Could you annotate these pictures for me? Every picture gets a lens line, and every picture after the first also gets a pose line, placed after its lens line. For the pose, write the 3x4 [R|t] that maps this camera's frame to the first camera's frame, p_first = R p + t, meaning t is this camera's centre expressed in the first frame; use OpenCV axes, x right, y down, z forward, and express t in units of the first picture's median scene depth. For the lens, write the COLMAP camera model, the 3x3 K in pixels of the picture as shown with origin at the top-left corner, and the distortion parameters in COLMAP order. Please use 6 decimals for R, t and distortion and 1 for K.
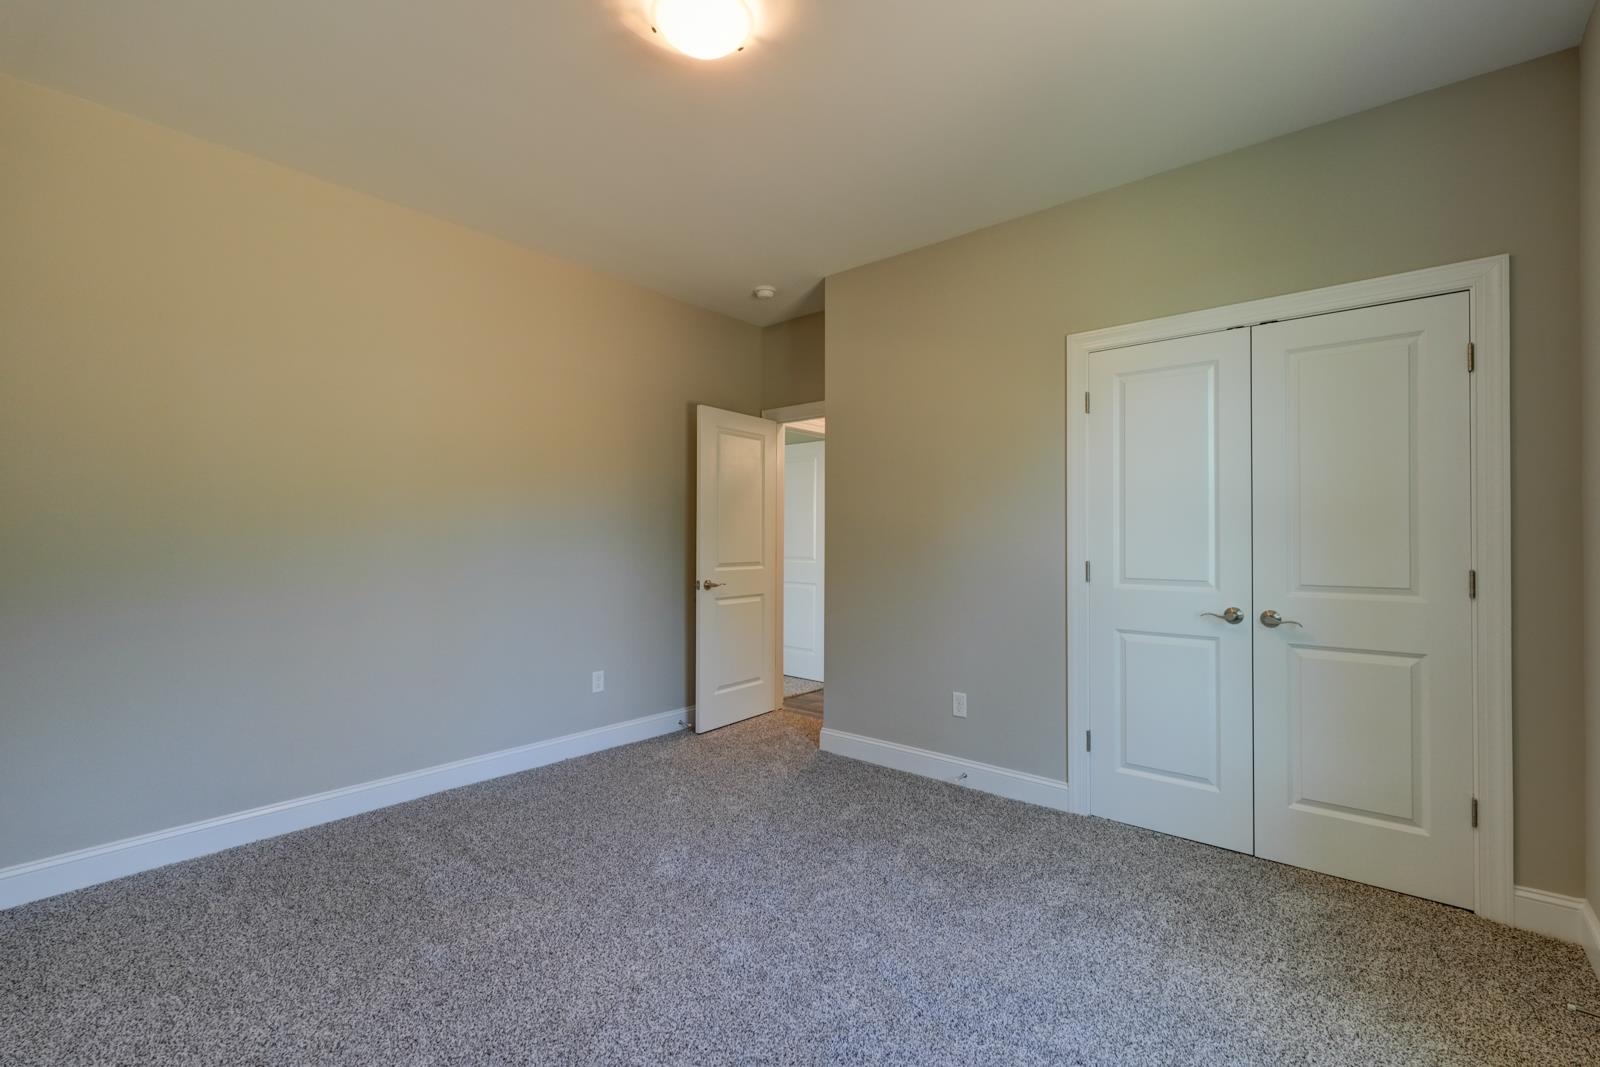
lens RADIAL K [[704.1, 0, 800.0], [0, 704.1, 533.5], [0, 0, 1]] dist [0.014646, -0.000583]
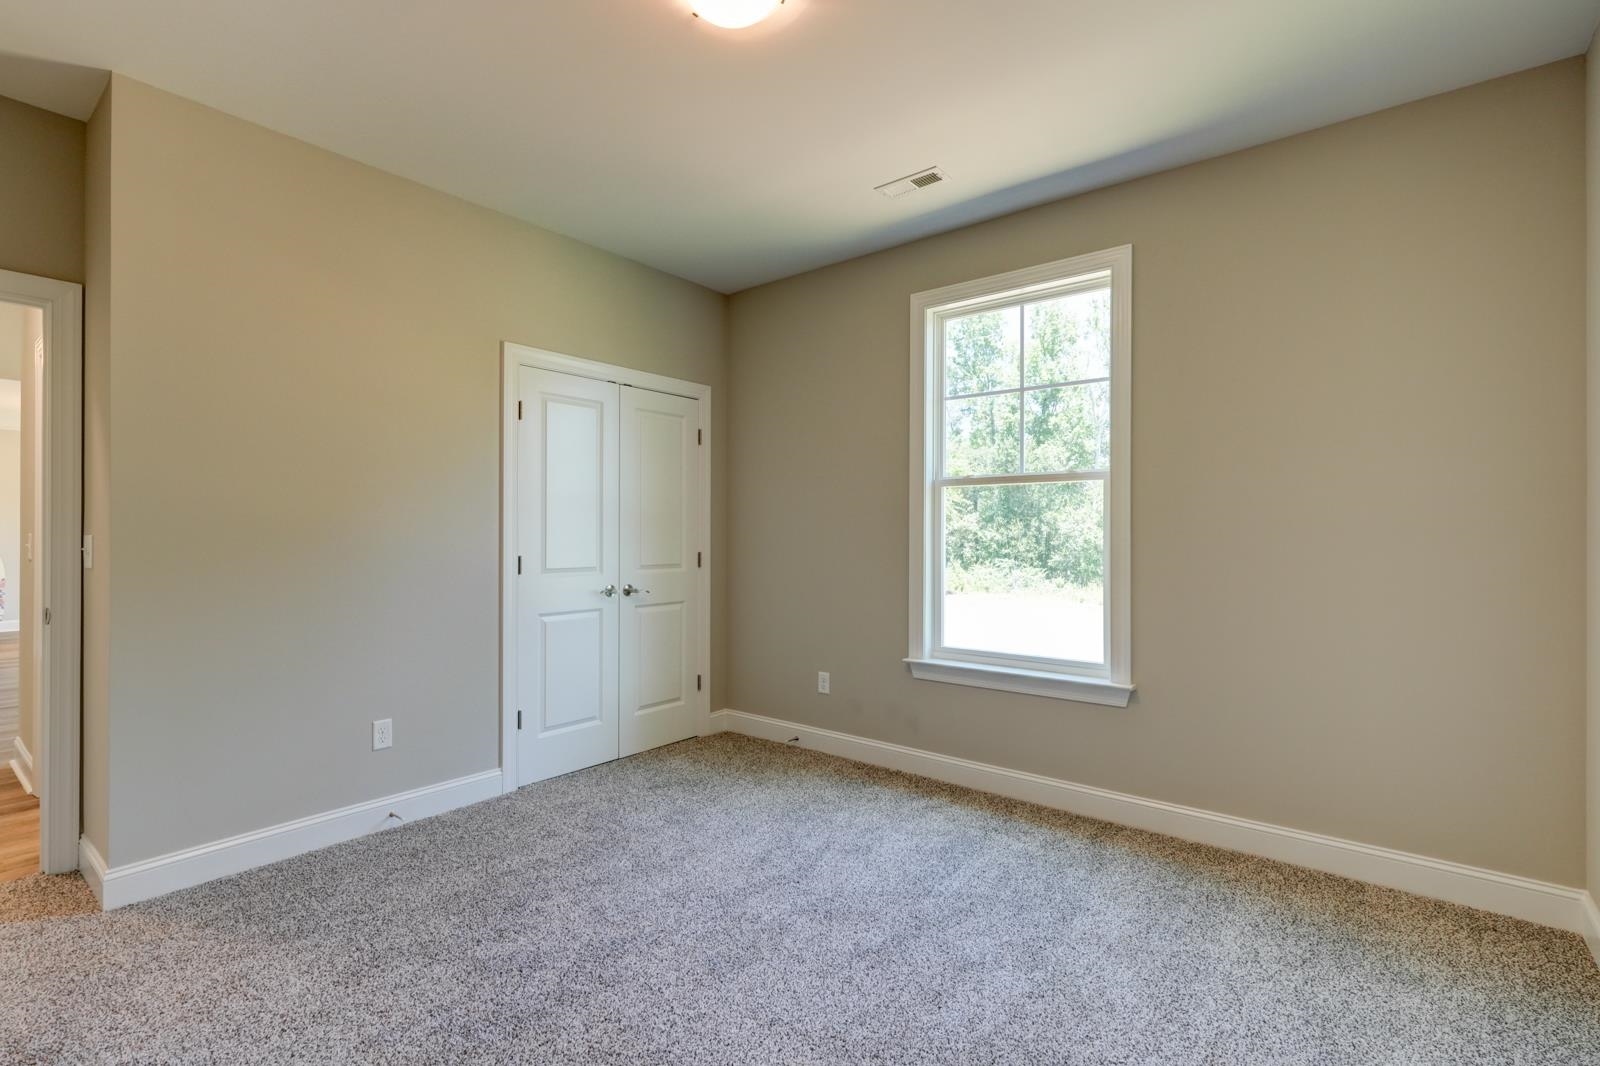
lens RADIAL K [[704.1, 0, 800.0], [0, 704.1, 533.0], [0, 0, 1]] dist [0.014646, -0.000583]
pose [[-0.000072, 0.001734, 0.999998, -0.703855], [-0.009088, 0.999957, -0.001735, 0.002590], [-0.999959, -0.009088, -0.000056, 0.586476]]
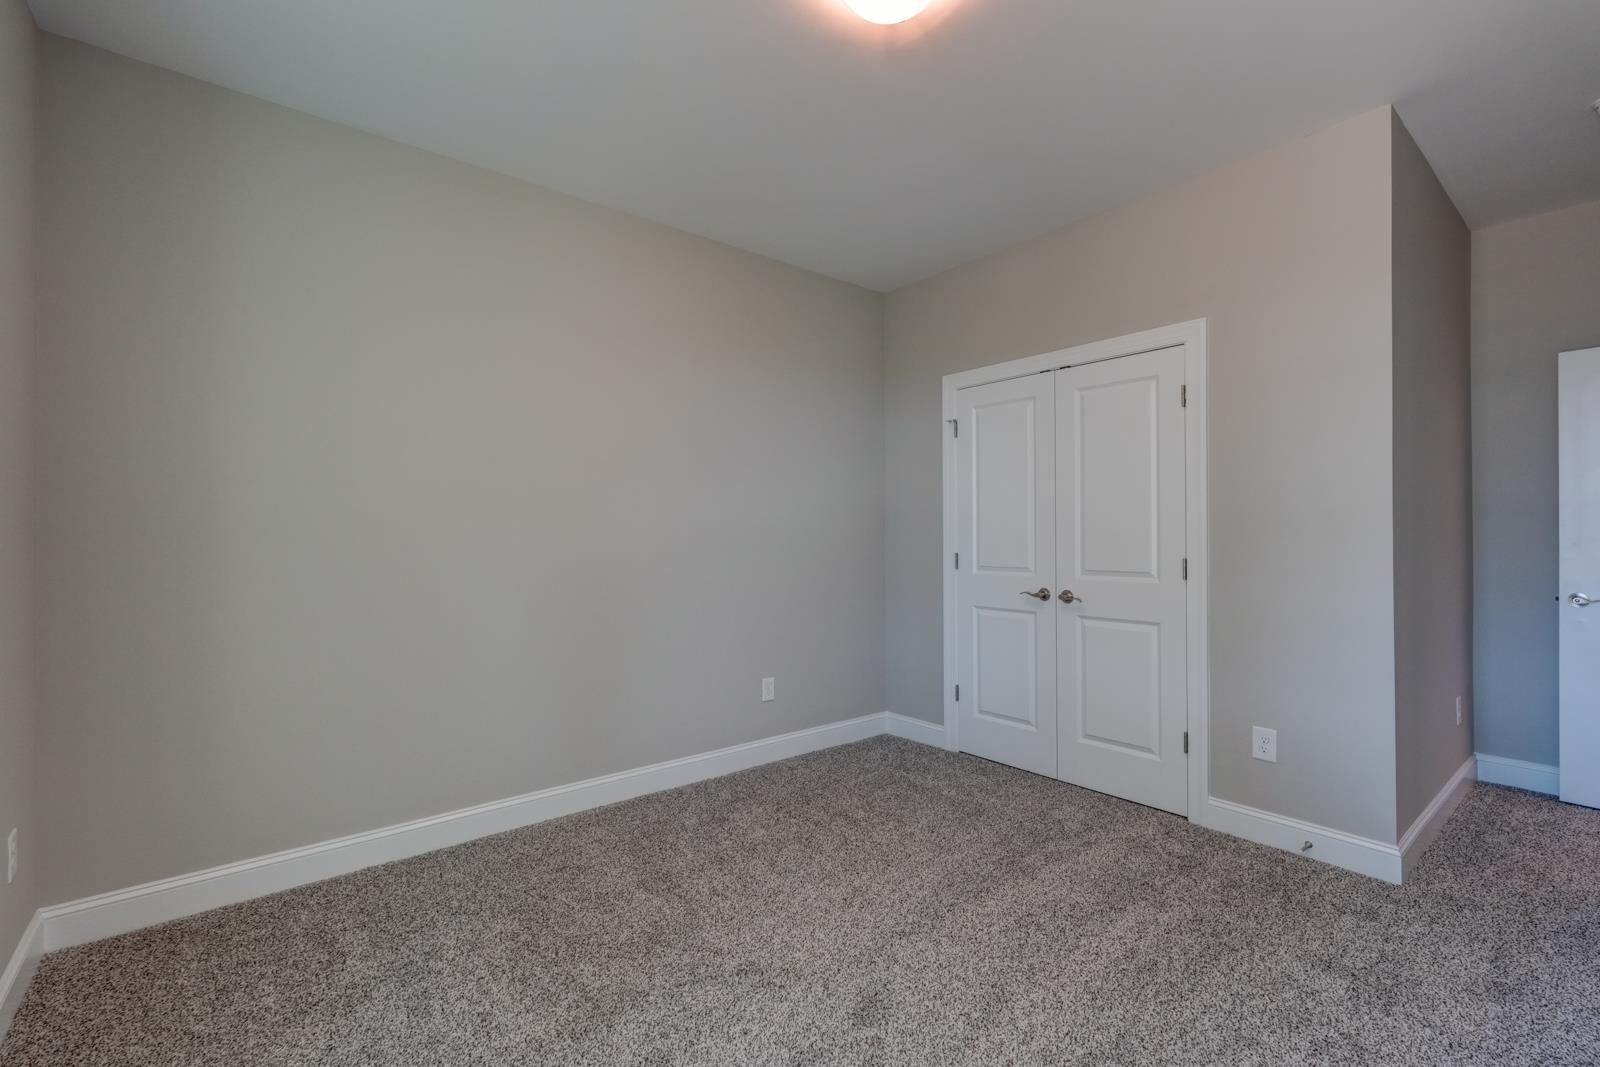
lens RADIAL K [[704.1, 0, 800.0], [0, 704.1, 533.5], [0, 0, 1]] dist [0.014646, -0.000583]
pose [[0.981953, -0.006832, -0.189001, 0.383488], [0.007257, 0.999972, 0.001553, -0.000147], [0.188986, -0.002897, 0.981976, -0.318532]]
